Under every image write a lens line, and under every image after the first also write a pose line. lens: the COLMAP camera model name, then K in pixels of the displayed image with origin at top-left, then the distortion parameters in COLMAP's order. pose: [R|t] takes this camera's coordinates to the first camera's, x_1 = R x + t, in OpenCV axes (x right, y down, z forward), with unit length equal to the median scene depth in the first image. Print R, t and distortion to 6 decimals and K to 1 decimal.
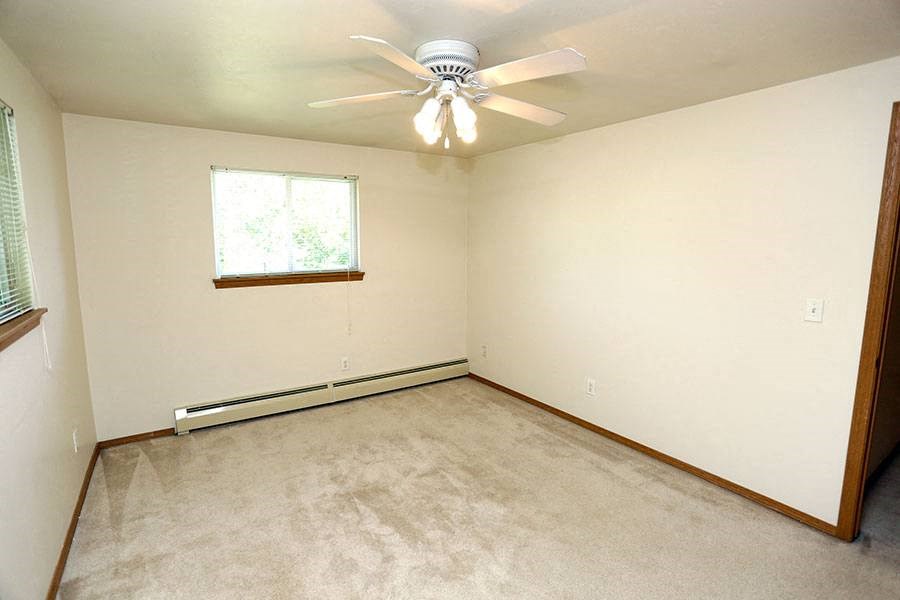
lens RADIAL K [[462.3, 0, 451.5], [0, 462.3, 287.1], [0, 0, 1]] dist [0.000372, 0.000342]
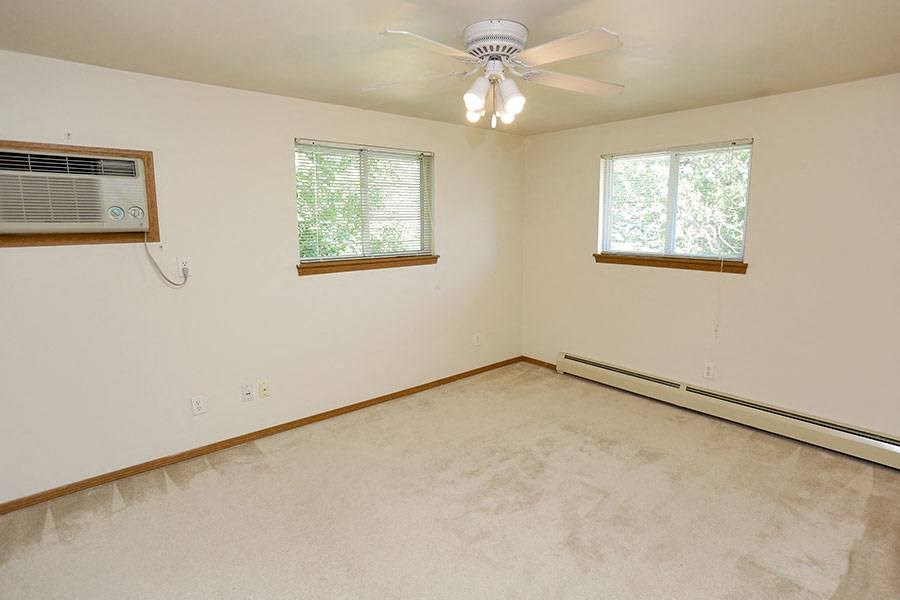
lens RADIAL K [[477.0, 0, 450.6], [0, 477.0, 258.9], [0, 0, 1]] dist [-0.000023, 0.000207]
pose [[0.146703, 0.082527, -0.985732, 0.641929], [-0.121908, 0.990425, 0.064777, -0.039266], [0.981640, 0.110666, 0.155359, 0.470844]]
